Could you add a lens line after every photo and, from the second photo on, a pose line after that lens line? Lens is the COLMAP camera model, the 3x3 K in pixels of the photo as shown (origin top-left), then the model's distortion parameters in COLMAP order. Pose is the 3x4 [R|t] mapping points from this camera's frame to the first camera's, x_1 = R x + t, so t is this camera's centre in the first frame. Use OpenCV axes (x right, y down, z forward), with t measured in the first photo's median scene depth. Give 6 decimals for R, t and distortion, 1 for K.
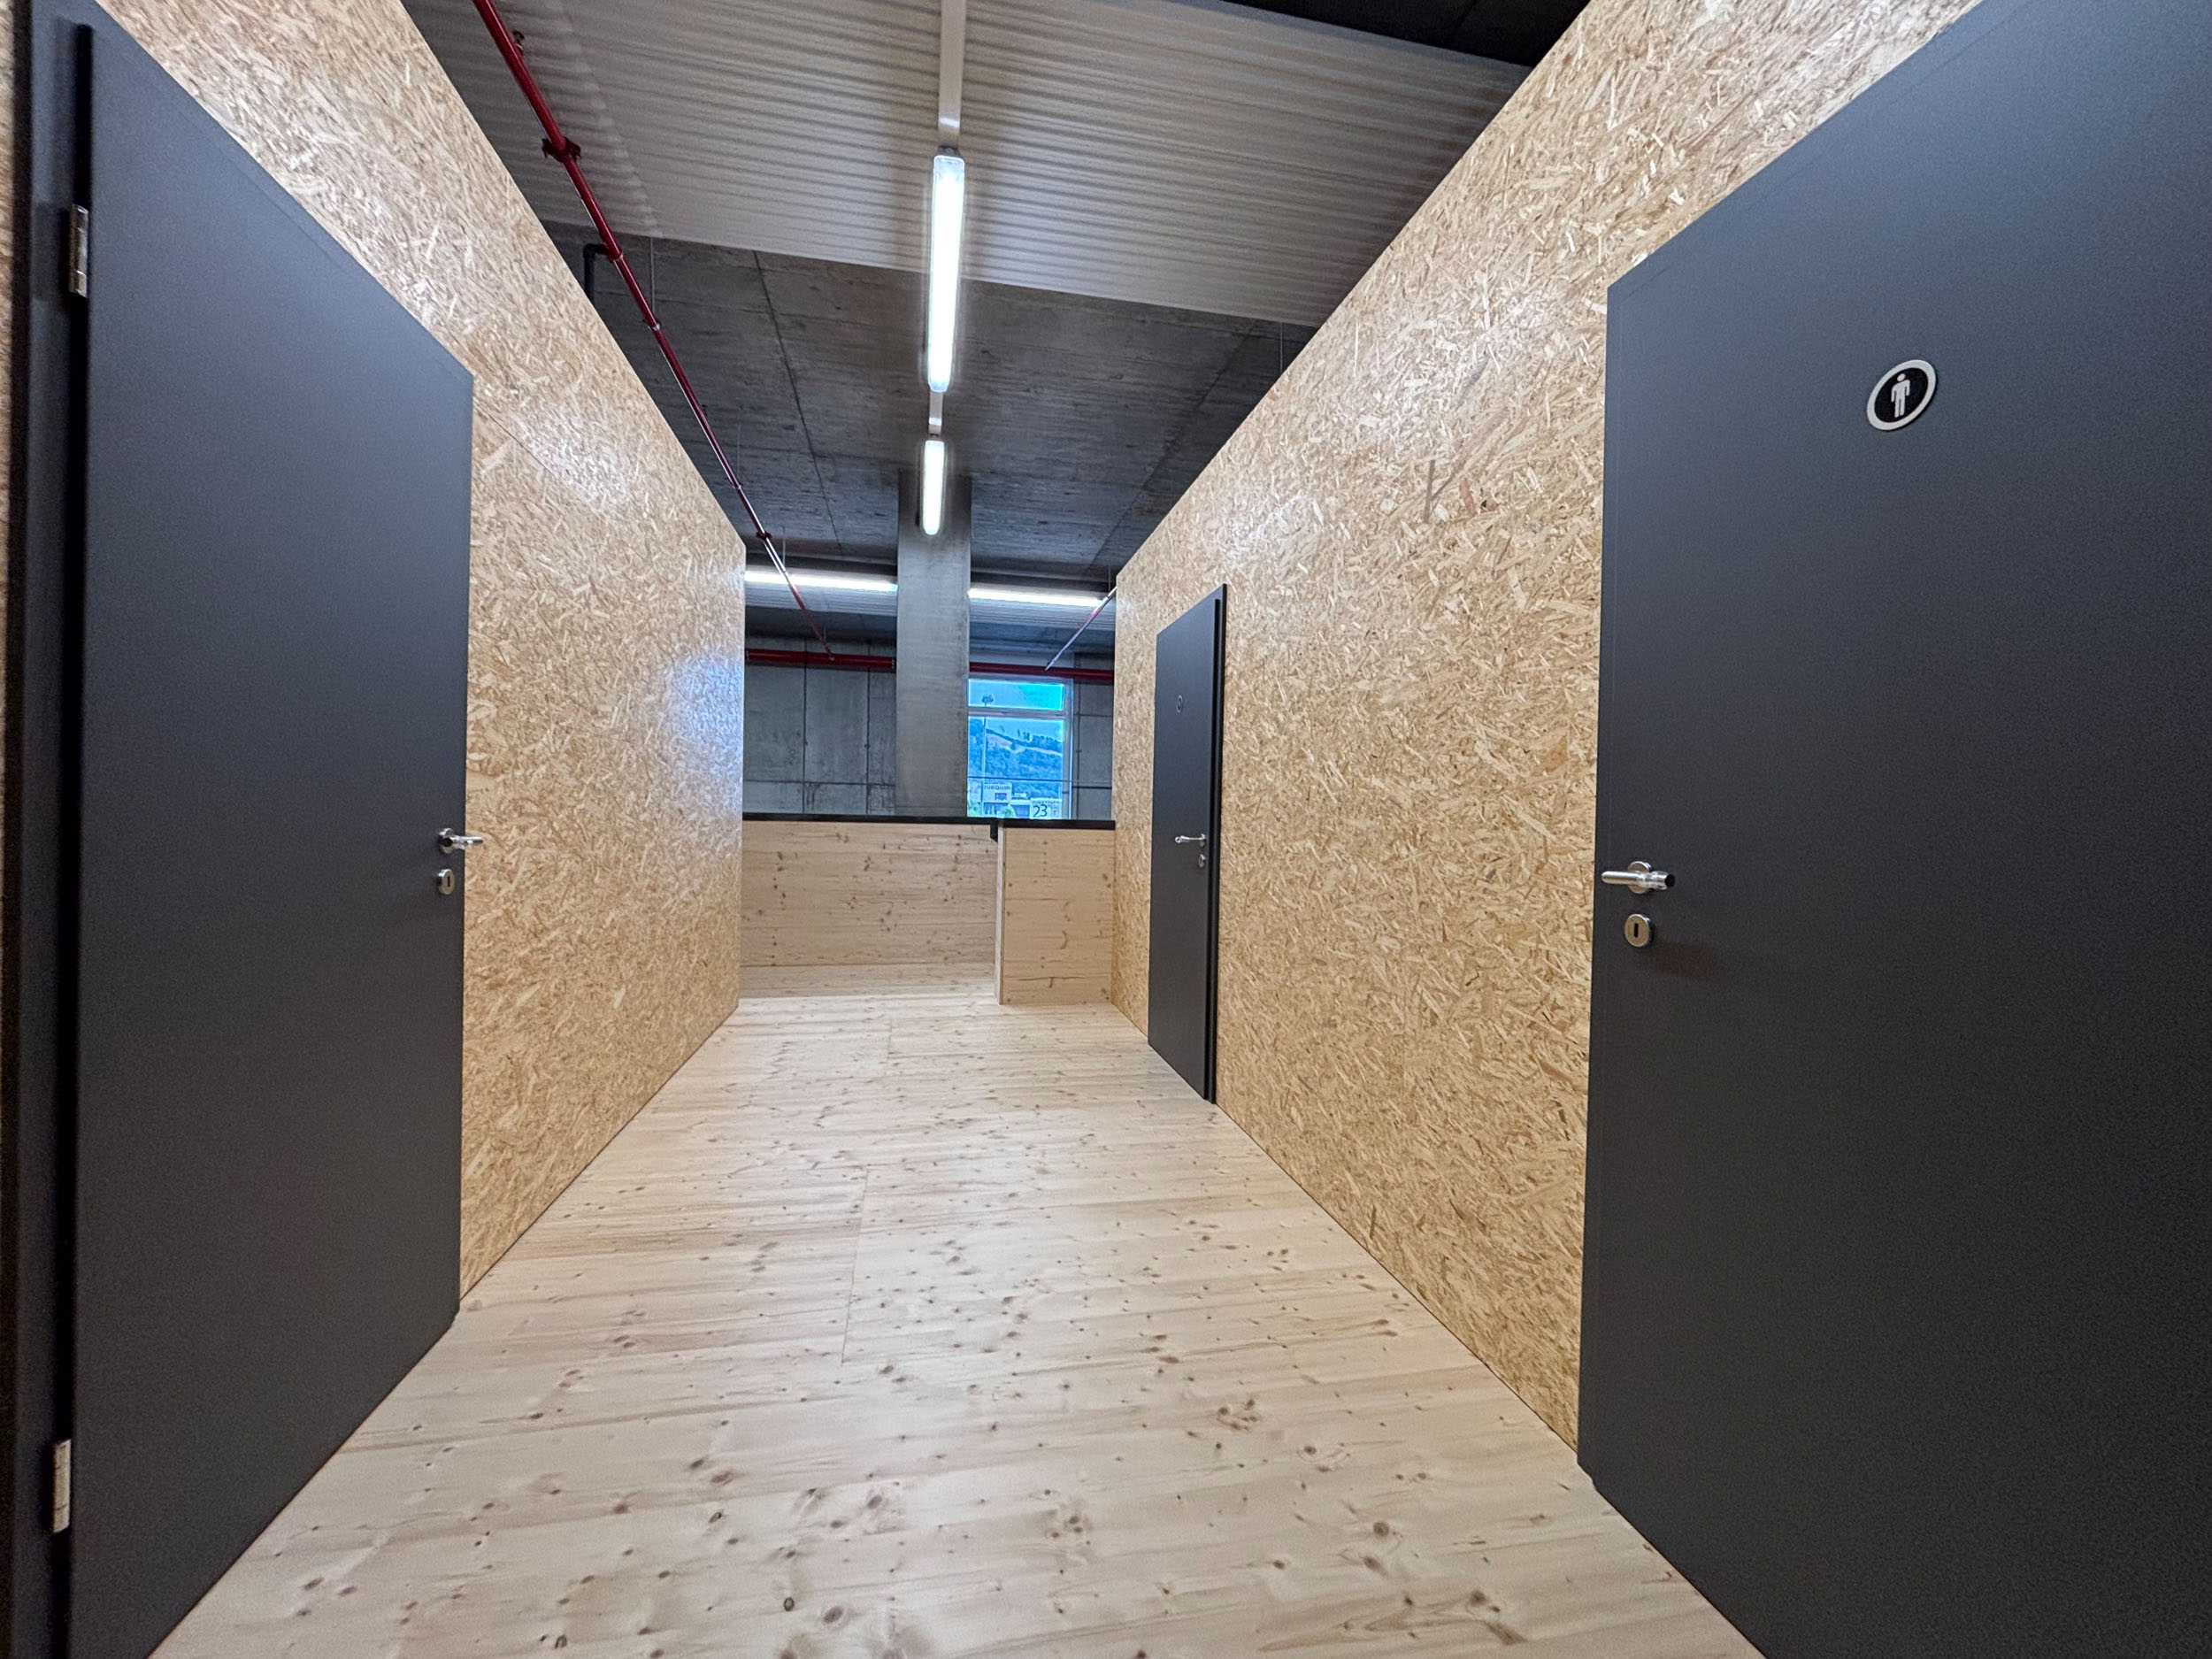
lens RADIAL K [[890.6, 0, 1104.8], [0, 890.6, 827.4], [0, 0, 1]] dist [-0.001193, -0.000098]
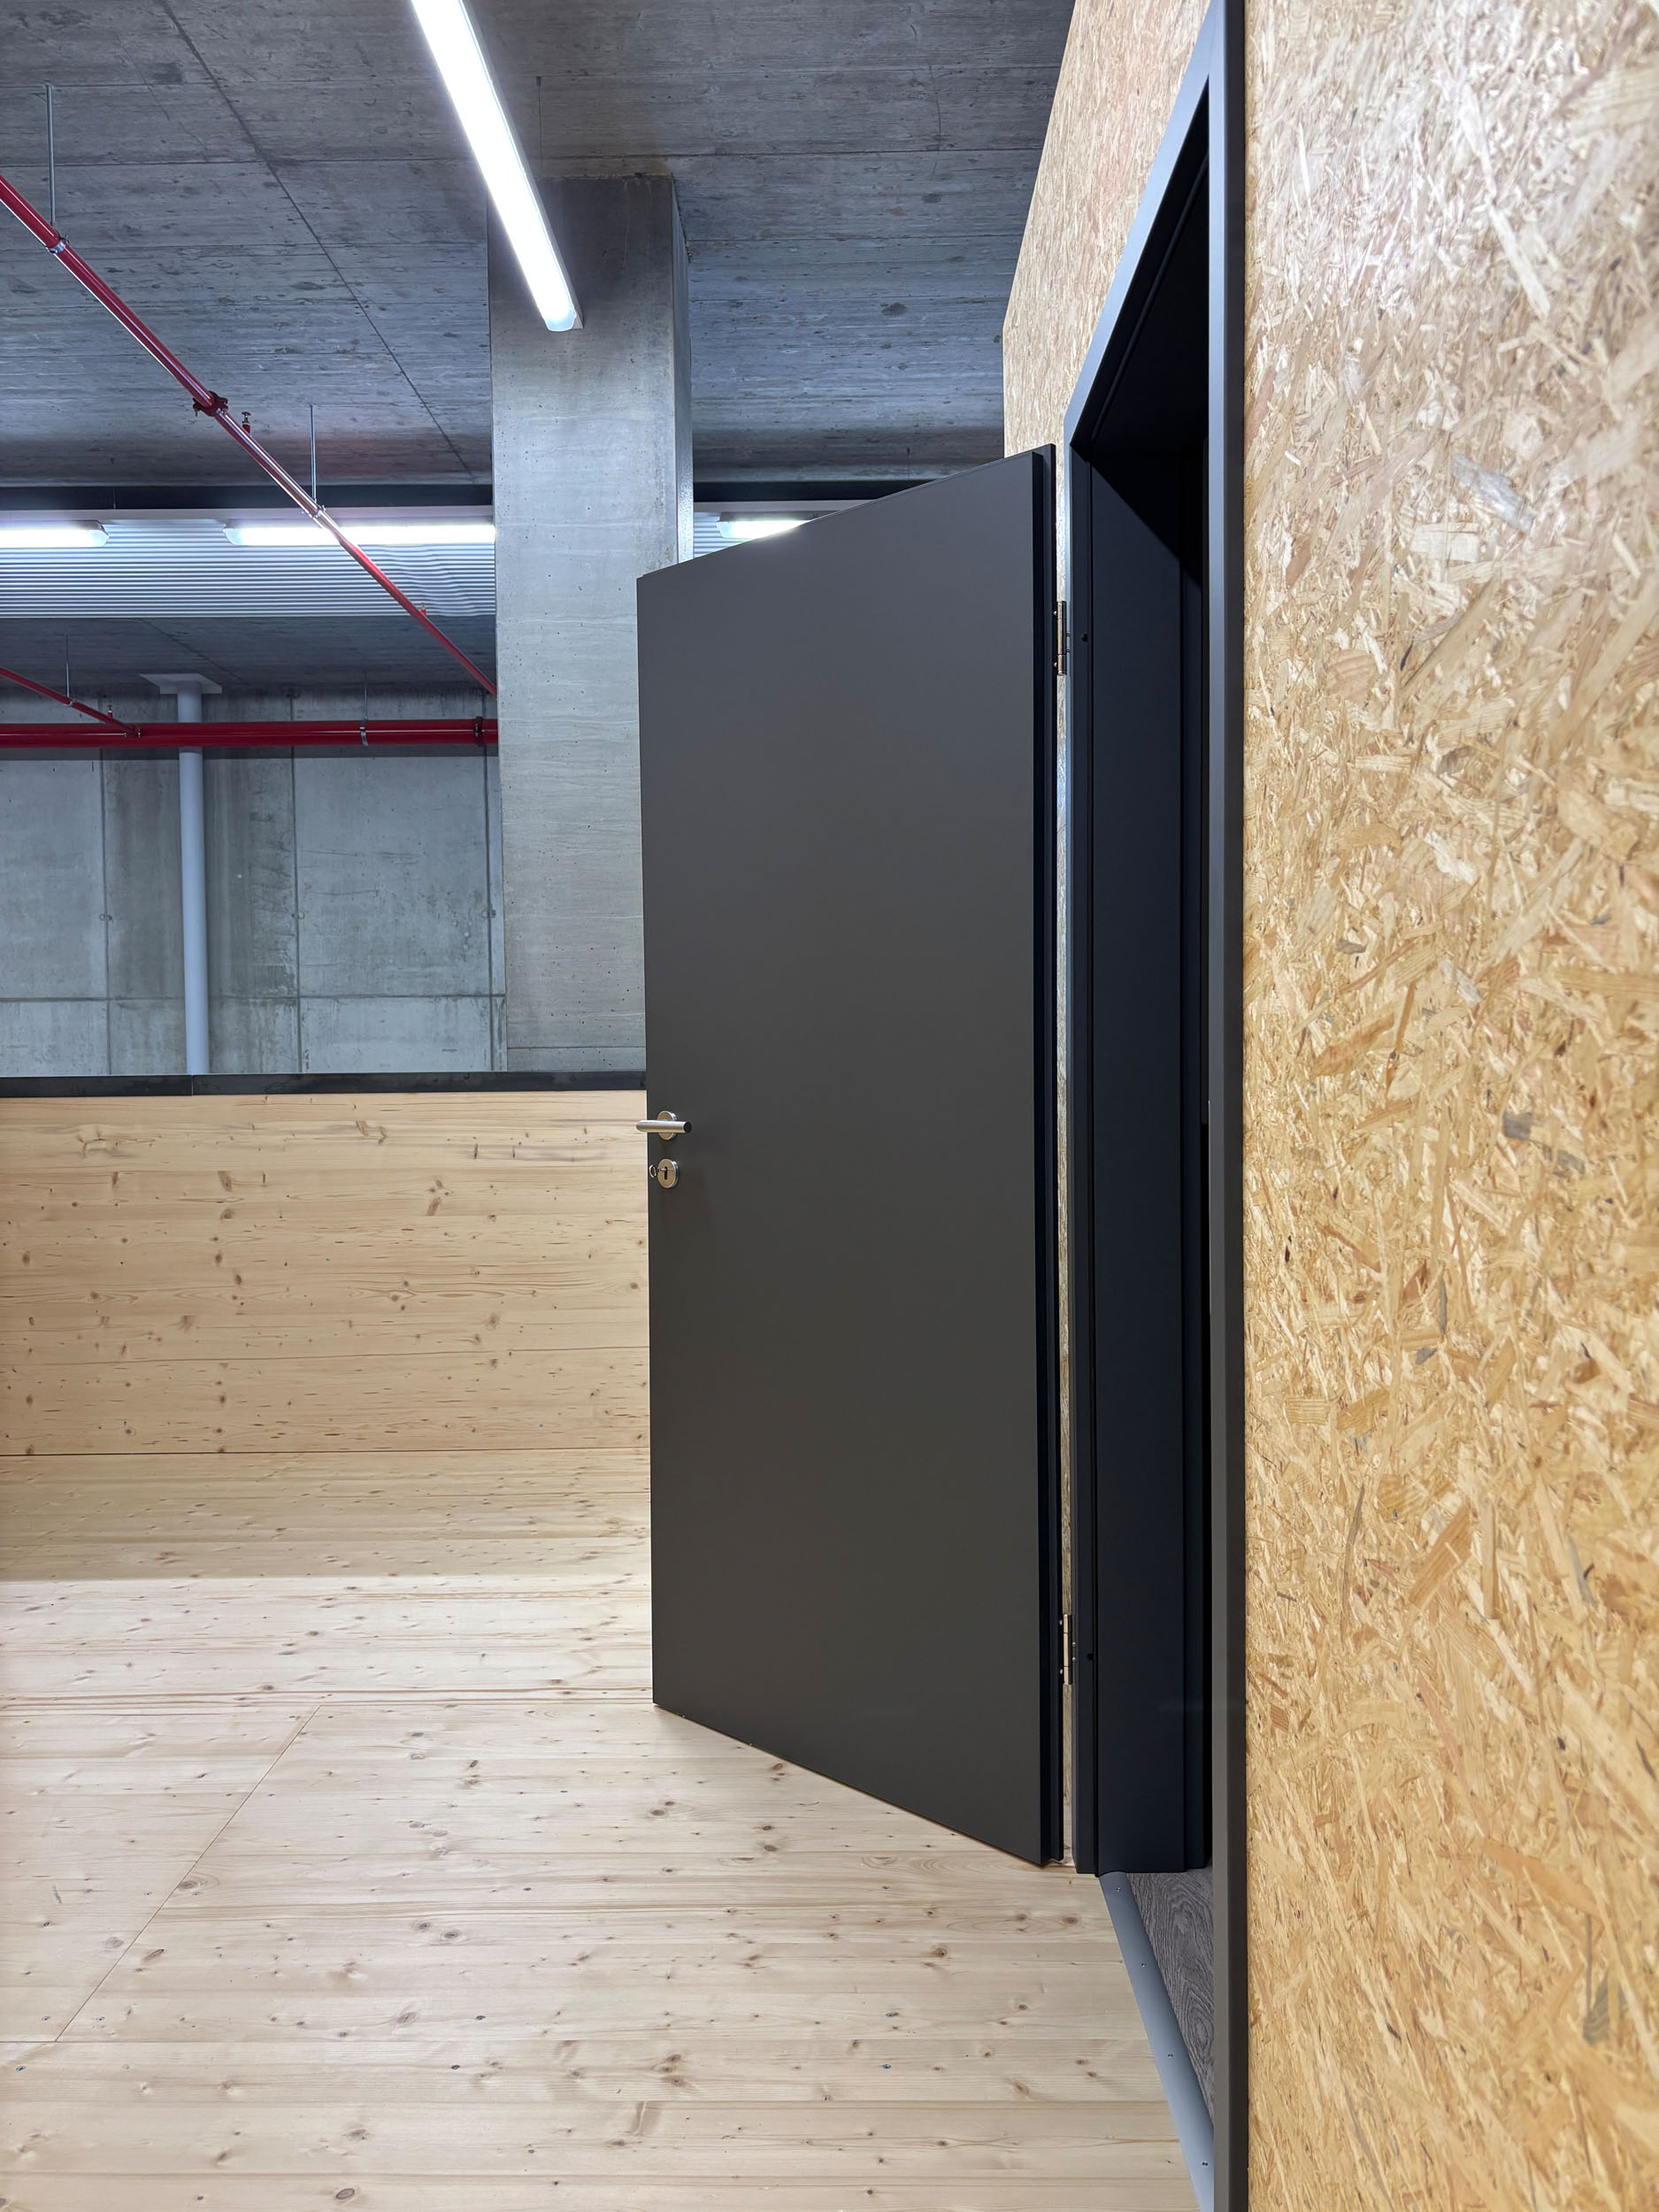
lens RADIAL K [[1669.0, 0, 826.4], [0, 1669.0, 1103.5], [0, 0, 1]] dist [0.011293, 0.000020]
pose [[0.975472, -0.024531, -0.218751, 0.064910], [0.029601, 0.999363, 0.019926, -0.009914], [0.218123, -0.025912, 0.975577, 0.317328]]
